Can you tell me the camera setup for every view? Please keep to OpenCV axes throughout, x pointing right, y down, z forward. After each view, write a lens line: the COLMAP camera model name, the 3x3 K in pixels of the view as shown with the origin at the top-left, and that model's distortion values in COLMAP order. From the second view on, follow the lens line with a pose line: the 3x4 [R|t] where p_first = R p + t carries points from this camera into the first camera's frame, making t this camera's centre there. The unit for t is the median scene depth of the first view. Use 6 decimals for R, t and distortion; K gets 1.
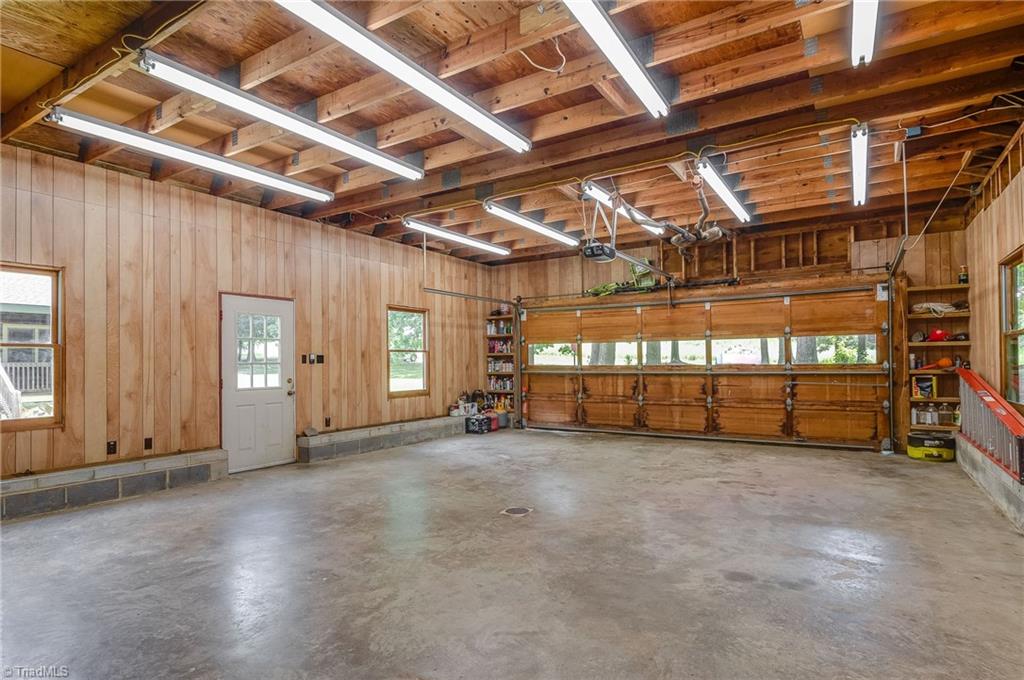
lens RADIAL K [[545.1, 0, 512.0], [0, 545.1, 340.0], [0, 0, 1]] dist [0.006237, -0.001300]
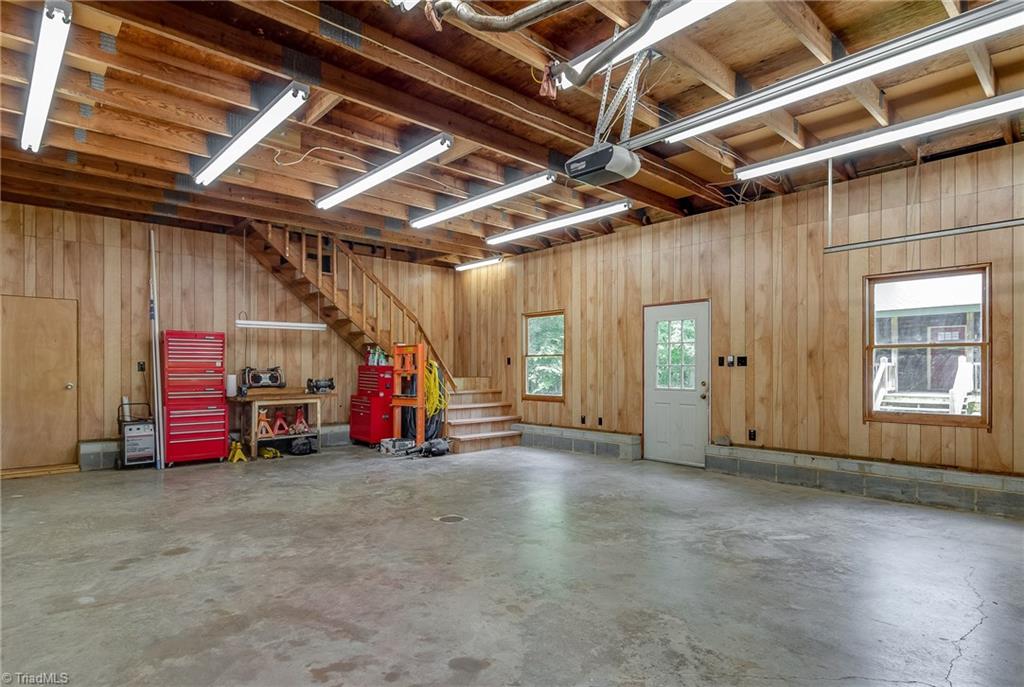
lens RADIAL K [[544.8, 0, 509.7], [0, 544.8, 362.3], [0, 0, 1]] dist [0.000727, -0.000292]
pose [[-0.260940, 0.000638, -0.965355, 0.808634], [0.042794, 0.999024, -0.010907, 0.041442], [0.964406, -0.044158, -0.260713, 1.195362]]
